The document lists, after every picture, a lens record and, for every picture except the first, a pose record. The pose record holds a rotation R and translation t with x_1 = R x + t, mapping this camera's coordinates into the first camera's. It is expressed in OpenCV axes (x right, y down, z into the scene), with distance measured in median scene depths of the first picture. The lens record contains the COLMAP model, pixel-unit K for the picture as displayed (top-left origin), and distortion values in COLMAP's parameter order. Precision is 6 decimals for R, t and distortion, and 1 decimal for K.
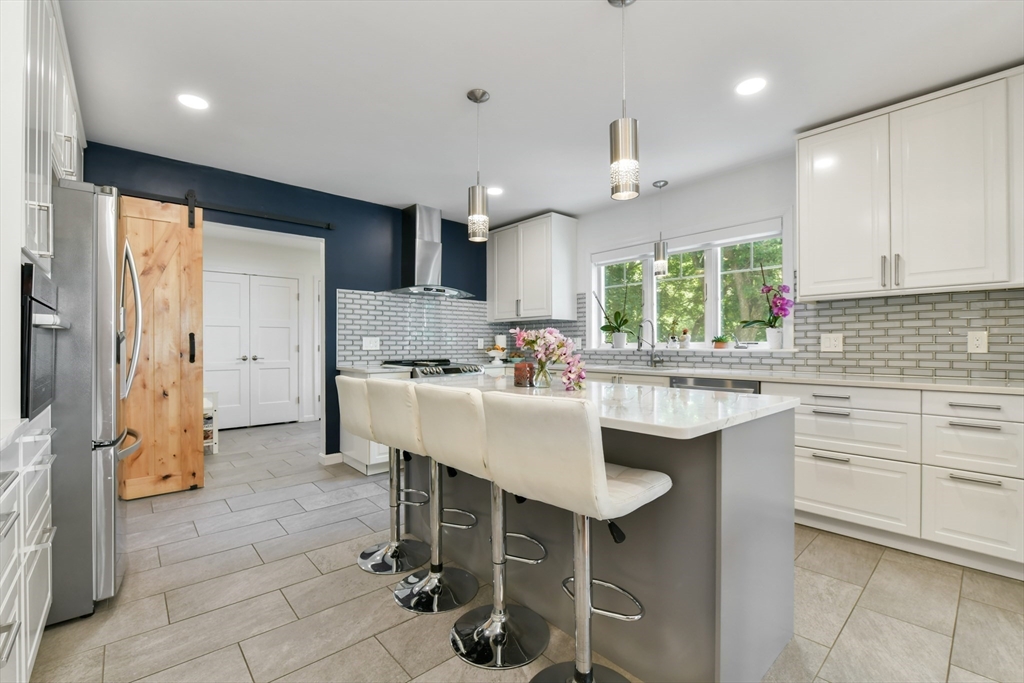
lens RADIAL K [[436.7, 0, 505.0], [0, 436.7, 338.0], [0, 0, 1]] dist [-0.023211, -0.000316]
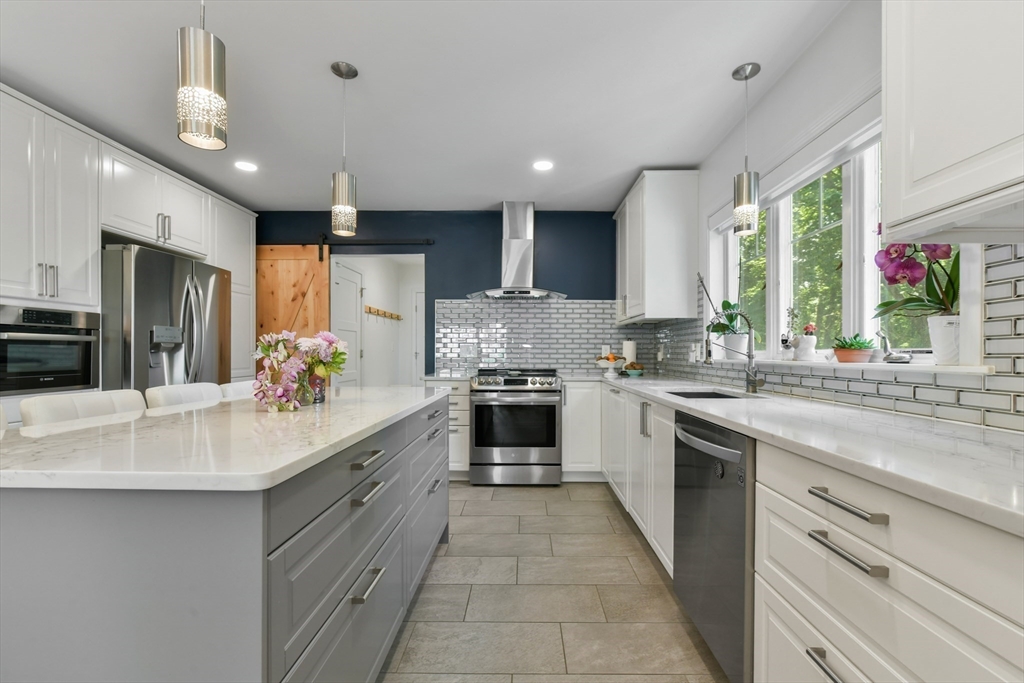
lens RADIAL K [[436.7, 0, 511.0], [0, 436.7, 357.4], [0, 0, 1]] dist [-0.023211, -0.000316]
pose [[0.738792, 0.010695, -0.673849, 0.475913], [0.005707, 0.999739, 0.022125, 0.005227], [0.673909, -0.020191, 0.738538, 0.345733]]
